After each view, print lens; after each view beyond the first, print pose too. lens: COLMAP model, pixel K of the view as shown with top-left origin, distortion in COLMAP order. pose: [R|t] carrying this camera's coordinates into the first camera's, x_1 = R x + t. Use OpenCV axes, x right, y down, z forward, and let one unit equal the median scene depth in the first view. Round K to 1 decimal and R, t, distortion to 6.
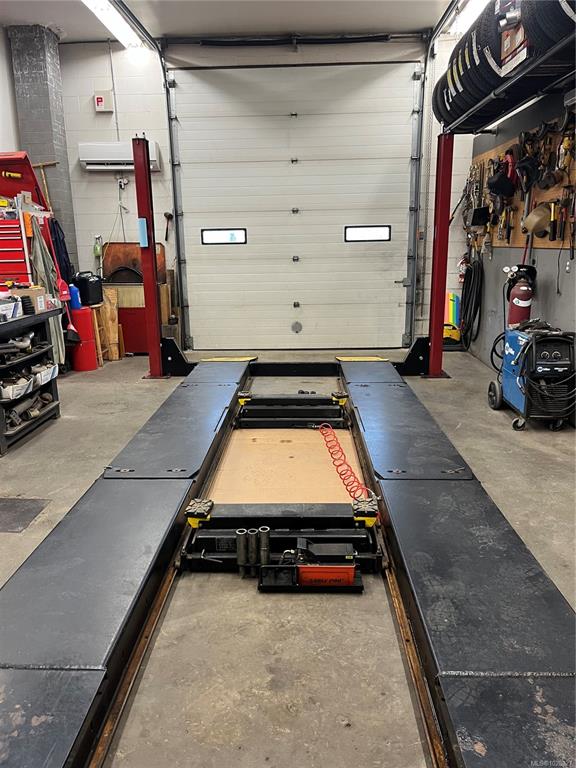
lens RADIAL K [[581.3, 0, 286.8], [0, 581.3, 388.1], [0, 0, 1]] dist [0.046940, -0.058458]
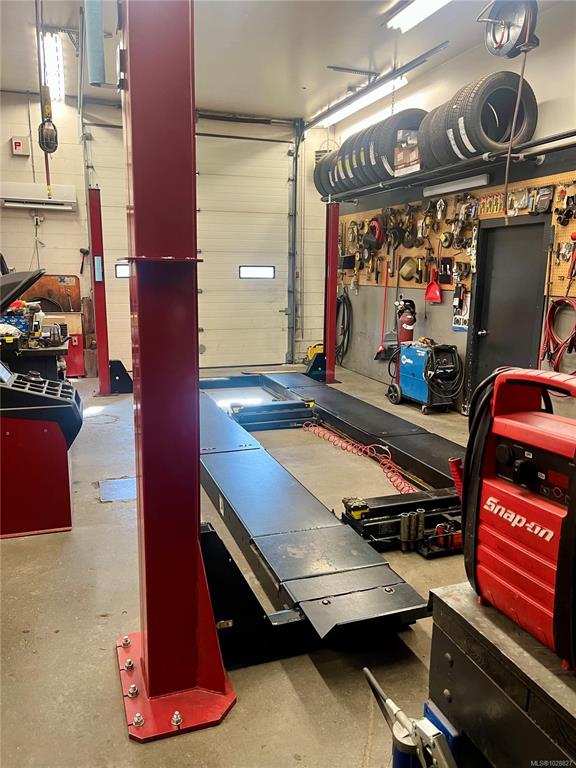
lens RADIAL K [[581.3, 0, 282.8], [0, 581.3, 379.3], [0, 0, 1]] dist [0.046940, -0.058458]
pose [[0.929470, -0.044229, 0.366236, -0.289079], [0.066455, 0.996620, -0.048298, 0.025010], [-0.362861, 0.069230, 0.929268, -0.154190]]
